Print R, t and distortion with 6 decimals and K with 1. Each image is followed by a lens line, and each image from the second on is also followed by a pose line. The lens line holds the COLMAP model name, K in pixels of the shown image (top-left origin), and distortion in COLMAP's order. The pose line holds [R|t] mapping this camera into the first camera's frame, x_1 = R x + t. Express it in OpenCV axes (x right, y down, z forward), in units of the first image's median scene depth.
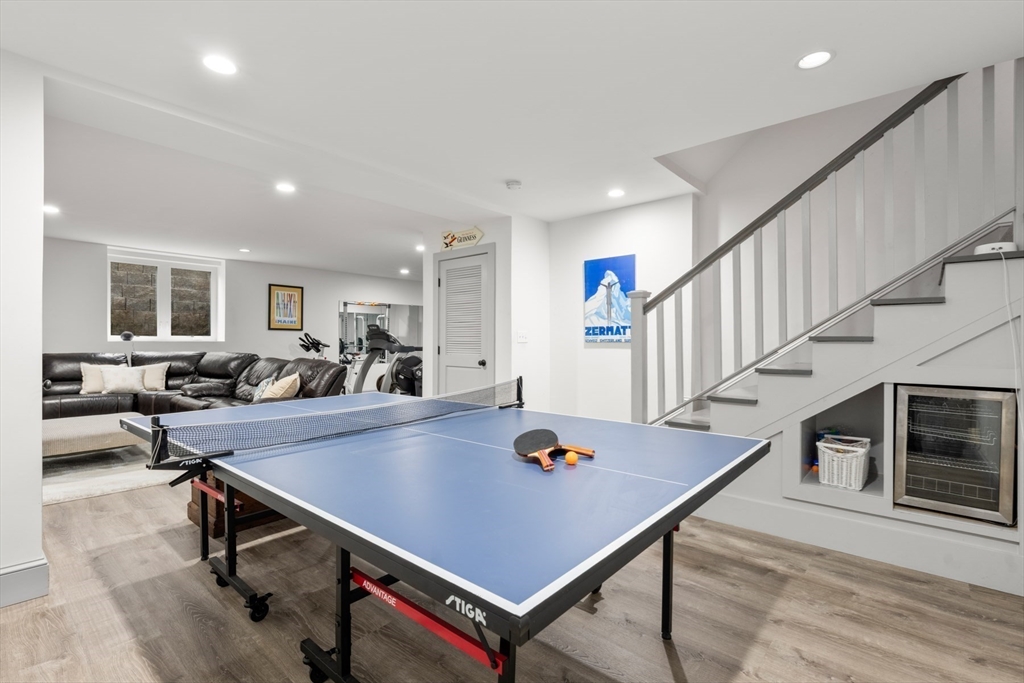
lens RADIAL K [[454.4, 0, 512.0], [0, 454.4, 341.5], [0, 0, 1]] dist [0.002399, 0.000552]
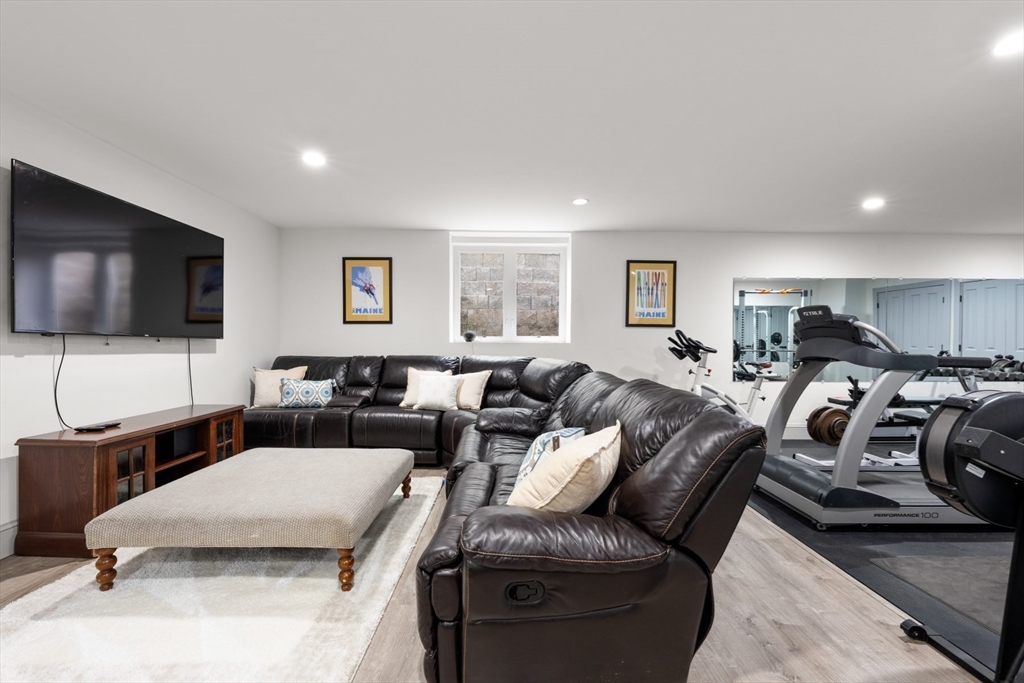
lens RADIAL K [[407.3, 0, 512.9], [0, 407.3, 345.9], [0, 0, 1]] dist [-0.001421, -0.000273]
pose [[0.654466, 0.006791, -0.756061, -0.180537], [-0.004377, 0.999977, 0.005194, 0.001539], [0.756078, -0.000090, 0.654481, 0.469837]]
